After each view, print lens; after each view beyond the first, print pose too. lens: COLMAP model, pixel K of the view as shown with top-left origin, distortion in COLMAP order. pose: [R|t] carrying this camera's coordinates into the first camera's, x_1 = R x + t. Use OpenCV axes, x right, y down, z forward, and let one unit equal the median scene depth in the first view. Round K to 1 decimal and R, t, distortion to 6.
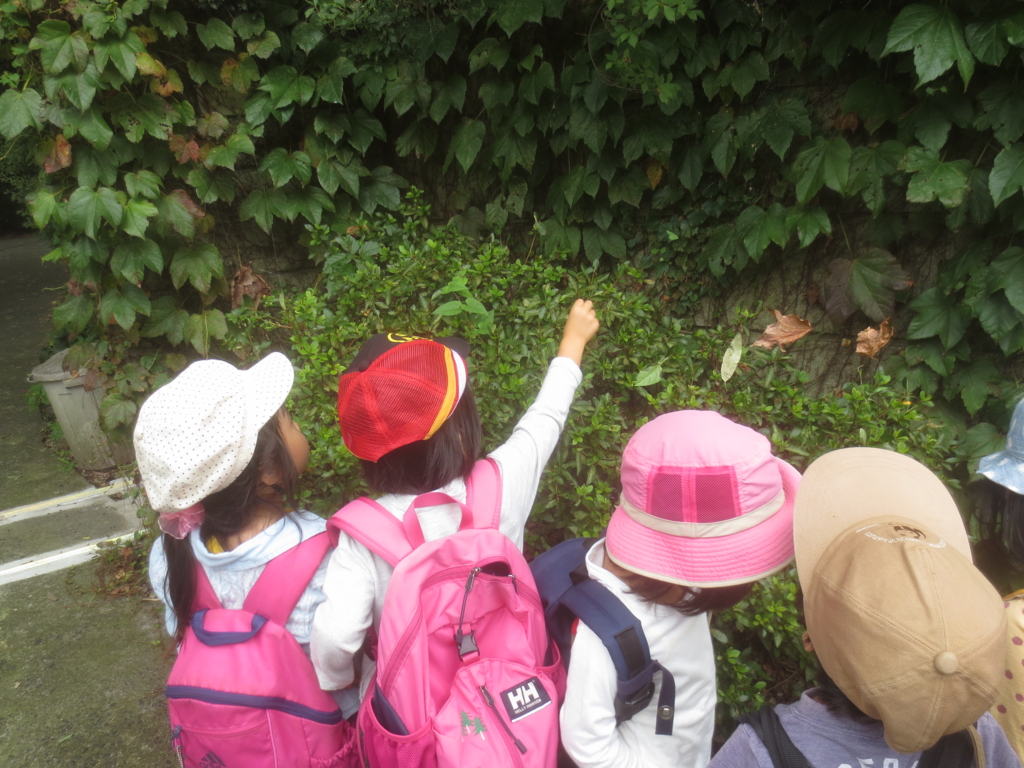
lens RADIAL K [[729.3, 0, 506.7], [0, 729.3, 387.9], [0, 0, 1]] dist [-0.037932, 0.036644]
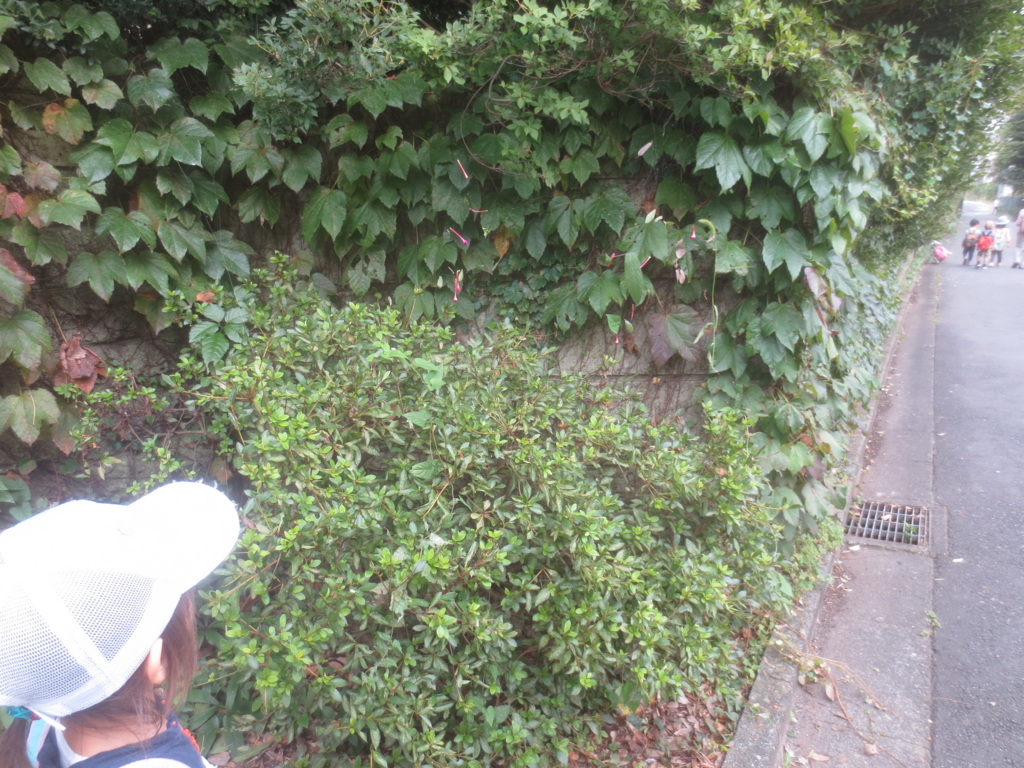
lens RADIAL K [[729.3, 0, 513.2], [0, 729.3, 386.6], [0, 0, 1]] dist [-0.037932, 0.036644]
pose [[0.887883, -0.062904, 0.455749, -0.312526], [0.107839, 0.991467, -0.073245, 0.012063], [-0.447253, 0.114180, 0.887089, 0.001225]]
